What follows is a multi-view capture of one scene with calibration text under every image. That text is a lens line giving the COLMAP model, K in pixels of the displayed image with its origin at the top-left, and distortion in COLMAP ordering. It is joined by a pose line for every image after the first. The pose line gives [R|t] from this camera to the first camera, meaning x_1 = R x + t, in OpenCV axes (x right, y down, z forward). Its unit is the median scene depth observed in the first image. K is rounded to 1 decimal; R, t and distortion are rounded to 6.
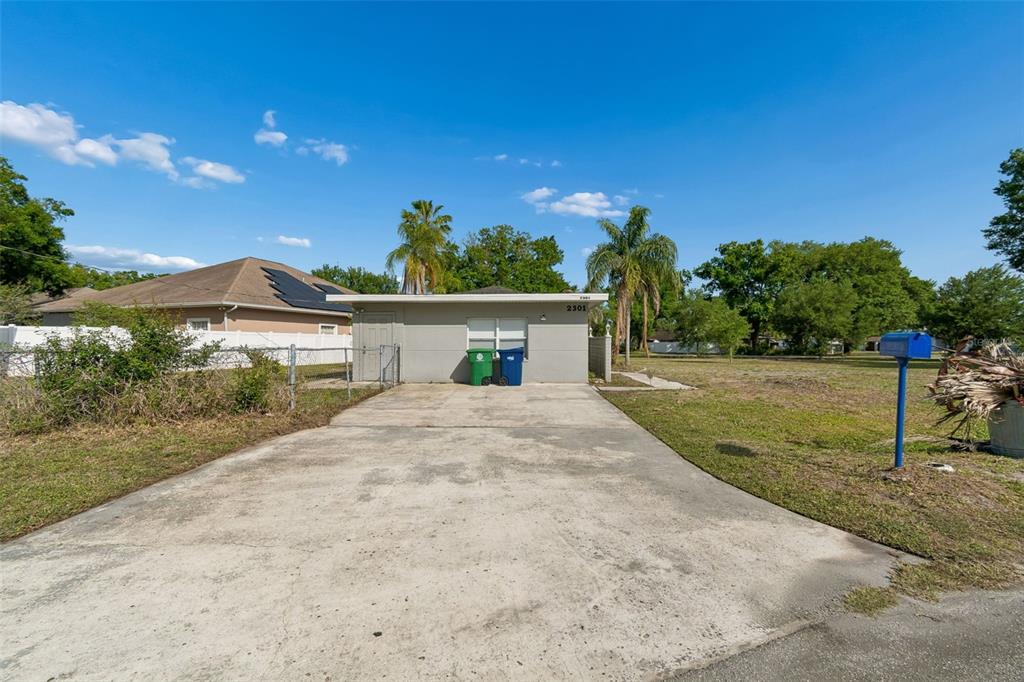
lens RADIAL K [[444.0, 0, 513.0], [0, 444.0, 341.6], [0, 0, 1]] dist [0.001325, -0.000150]
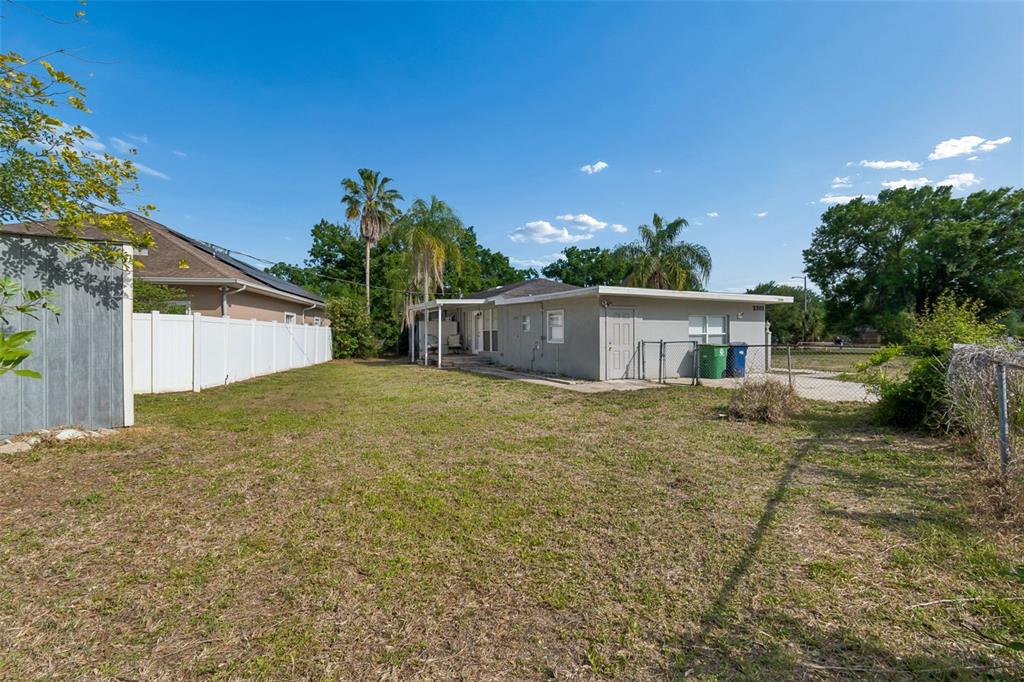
lens RADIAL K [[454.4, 0, 509.6], [0, 454.4, 331.0], [0, 0, 1]] dist [0.019466, -0.000040]
pose [[0.884996, 0.004540, 0.465576, -0.458072], [-0.001879, 0.999979, -0.006180, -0.003221], [-0.465594, 0.004594, 0.884986, 0.117562]]
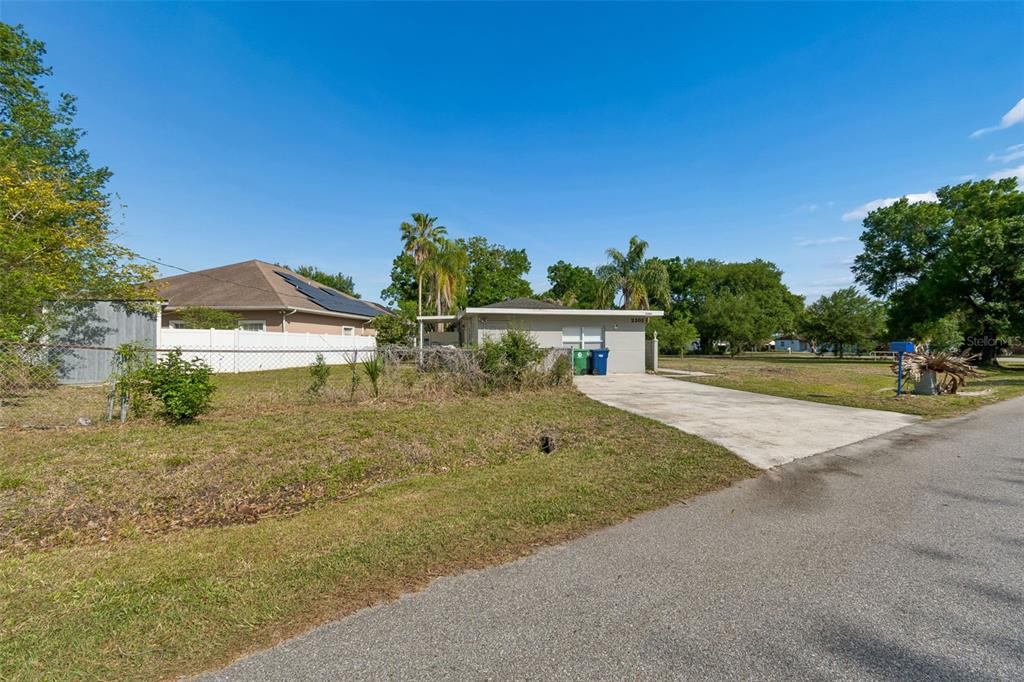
lens RADIAL K [[444.0, 0, 513.0], [0, 444.0, 341.6], [0, 0, 1]] dist [0.001325, -0.000150]
pose [[0.979047, 0.004082, 0.203594, -0.249219], [-0.003728, 0.999991, -0.002123, -0.001443], [-0.203601, 0.001319, 0.979053, -0.142679]]
